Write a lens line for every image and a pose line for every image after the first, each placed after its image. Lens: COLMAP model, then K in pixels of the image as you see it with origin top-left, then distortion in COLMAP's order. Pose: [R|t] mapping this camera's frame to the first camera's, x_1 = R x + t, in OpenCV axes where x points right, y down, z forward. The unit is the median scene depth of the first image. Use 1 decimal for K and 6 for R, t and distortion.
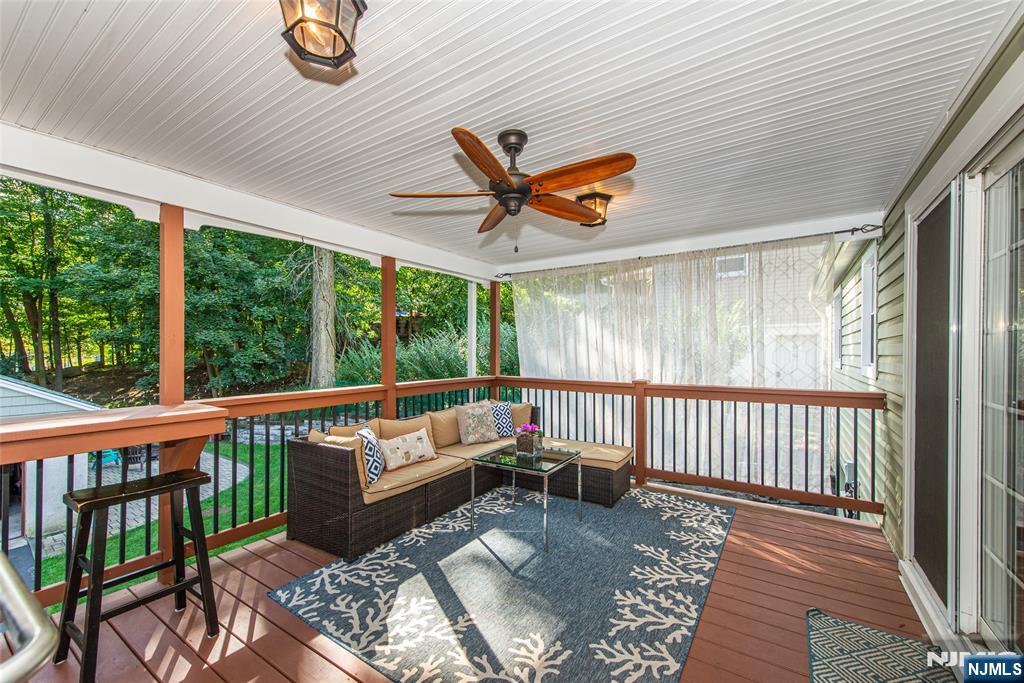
lens RADIAL K [[409.6, 0, 517.3], [0, 409.6, 352.8], [0, 0, 1]] dist [0.000954, -0.000032]
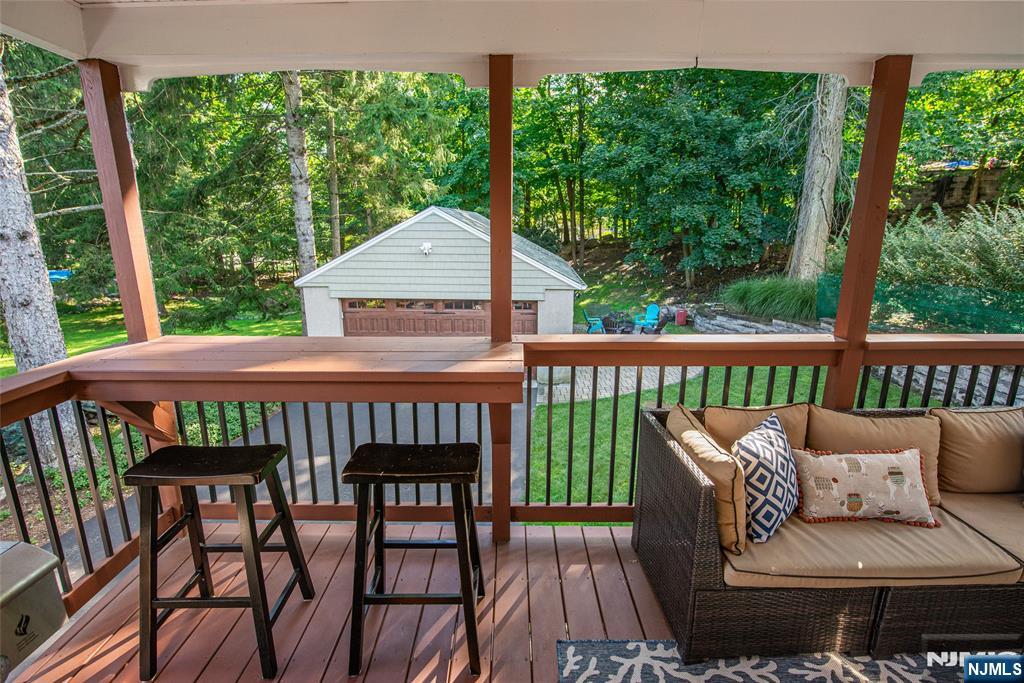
lens RADIAL K [[489.4, 0, 512.0], [0, 489.4, 341.5], [0, 0, 1]] dist [-0.000621, -0.006583]
pose [[0.540401, 0.197809, -0.817826, -0.009693], [-0.004611, 0.972655, 0.232211, -0.010732], [0.841395, -0.121716, 0.526535, 0.067311]]
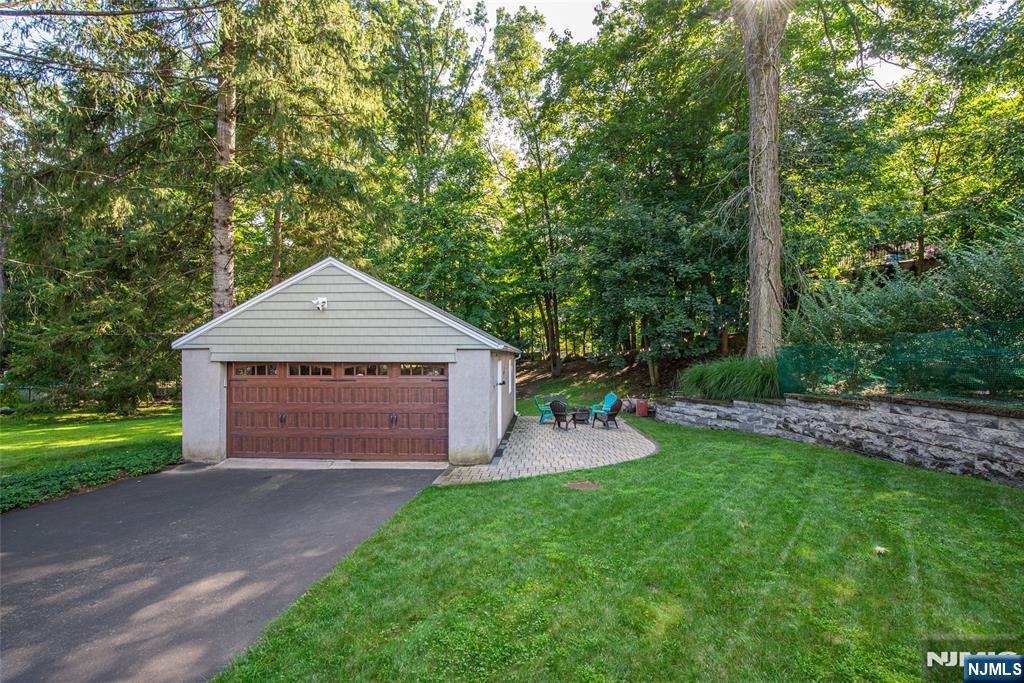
lens RADIAL K [[427.1, 0, 518.5], [0, 427.1, 358.3], [0, 0, 1]] dist [-0.016415, -0.000470]
pose [[0.538809, 0.000121, -0.842428, -0.084897], [-0.002469, 0.999996, -0.001435, 0.083324], [0.842425, 0.002853, 0.538807, 0.253372]]
